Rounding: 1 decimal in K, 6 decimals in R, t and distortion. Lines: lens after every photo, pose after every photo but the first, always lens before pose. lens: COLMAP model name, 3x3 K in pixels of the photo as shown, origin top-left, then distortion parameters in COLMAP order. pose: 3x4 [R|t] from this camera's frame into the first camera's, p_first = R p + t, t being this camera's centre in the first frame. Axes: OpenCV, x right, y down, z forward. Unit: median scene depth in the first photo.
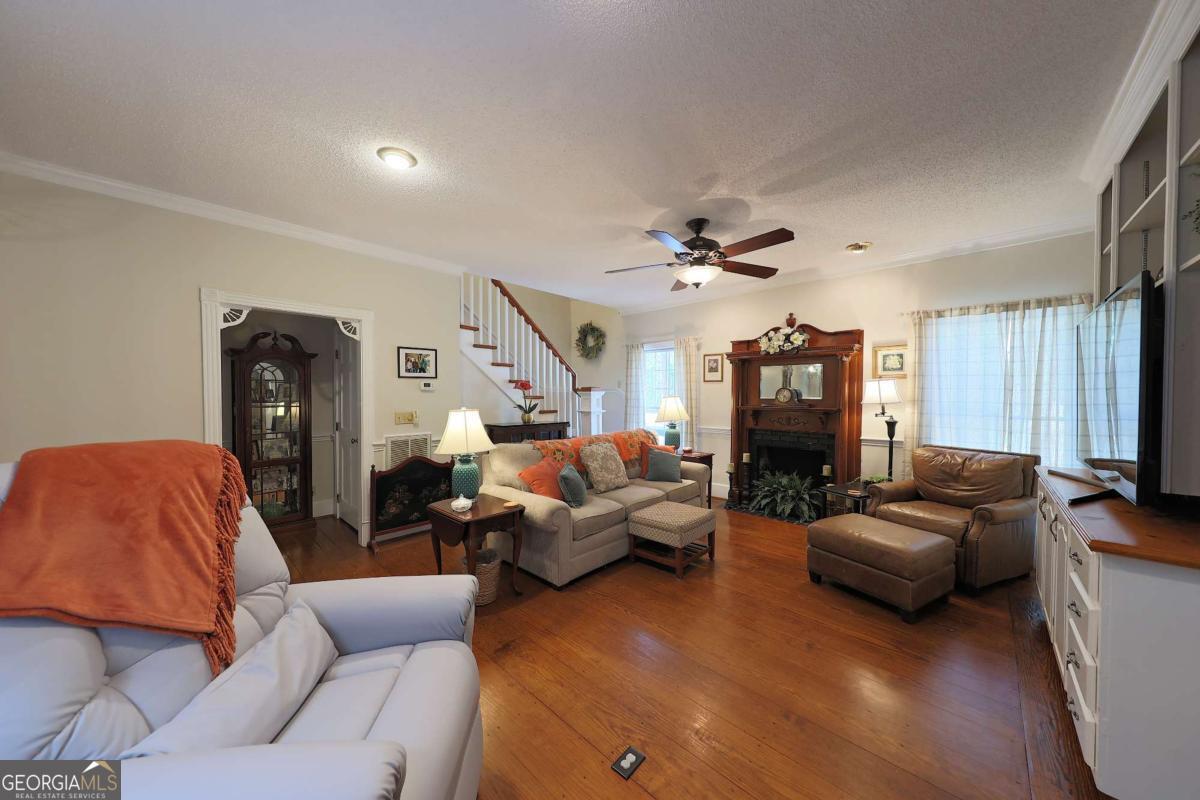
lens RADIAL K [[400.2, 0, 606.3], [0, 400.2, 403.5], [0, 0, 1]] dist [0.001027, -0.000246]
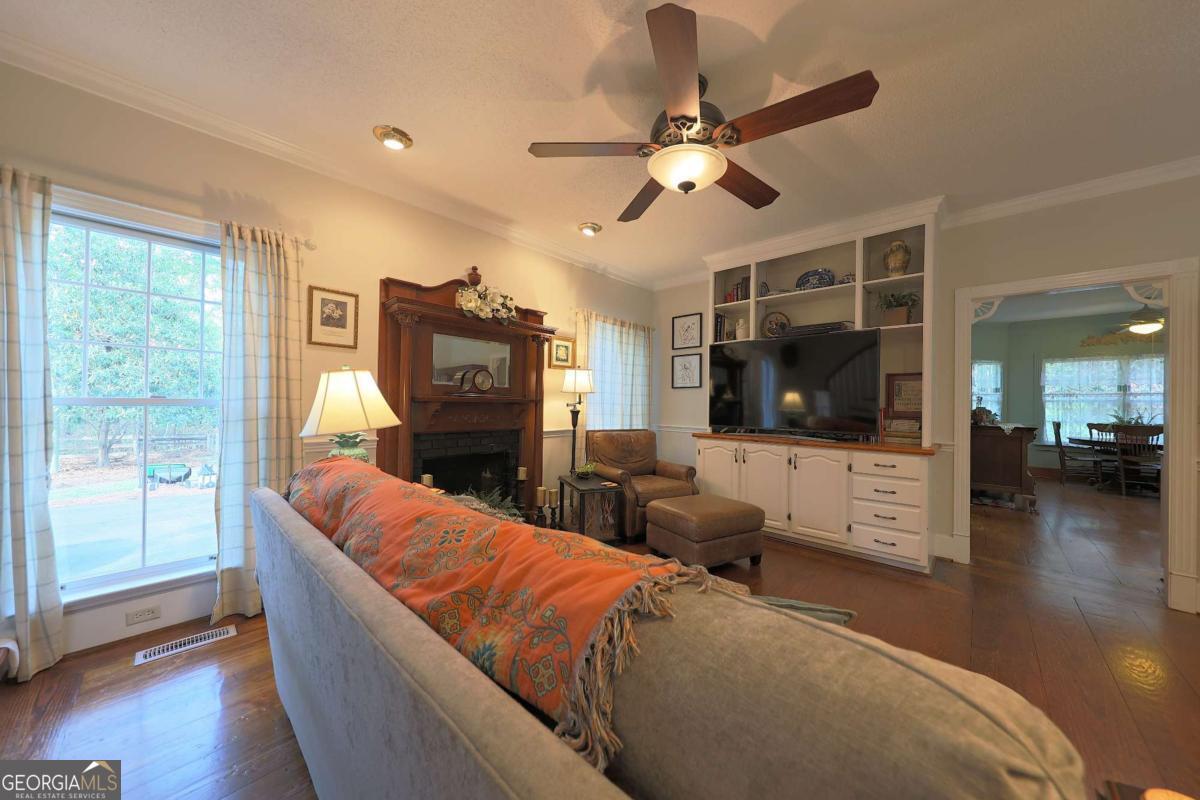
lens RADIAL K [[400.2, 0, 609.9], [0, 400.2, 403.6], [0, 0, 1]] dist [0.001027, -0.000246]
pose [[0.000773, -0.001867, 0.999998, -0.271597], [0.006423, 0.999978, 0.001862, 0.021309], [-0.999979, 0.006422, 0.000785, 0.791931]]
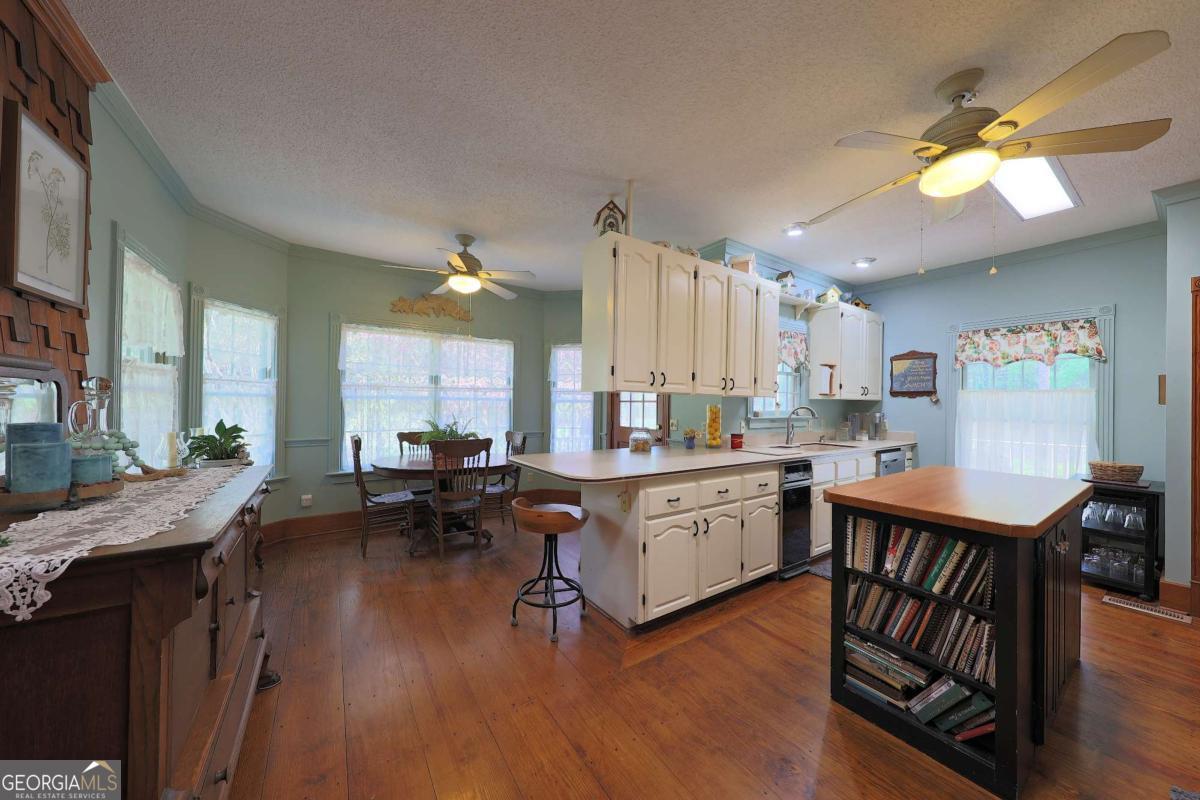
lens RADIAL K [[400.2, 0, 601.8], [0, 400.2, 402.5], [0, 0, 1]] dist [0.001027, -0.000246]
pose [[-0.974817, -0.012281, 0.222668, 0.531245], [-0.009793, 0.999877, 0.012275, 0.021503], [-0.222792, 0.009785, -0.974817, -0.158485]]
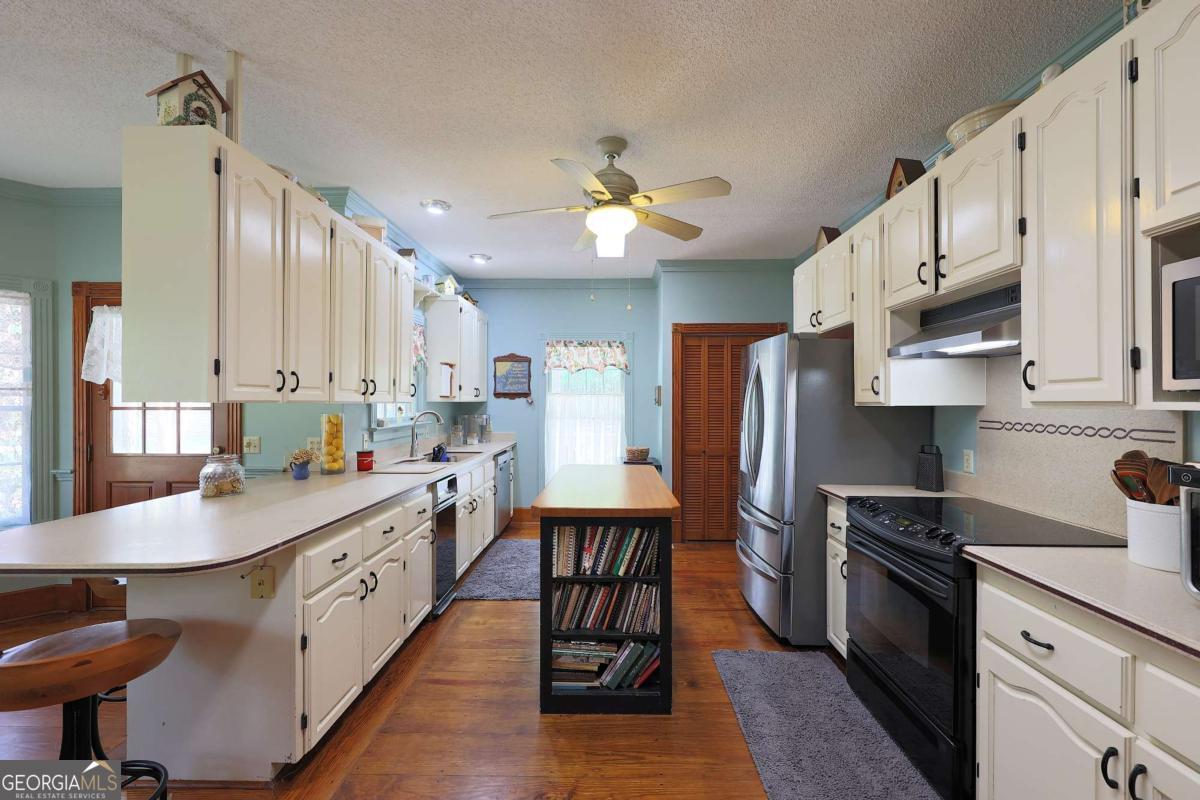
lens RADIAL K [[498.8, 0, 603.4], [0, 498.8, 402.5], [0, 0, 1]] dist [0.002301, -0.000180]
pose [[-0.746020, -0.000659, -0.665924, 0.676022], [-0.013317, 0.999814, 0.013929, 0.002797], [0.665791, 0.019259, -0.745890, -0.189336]]
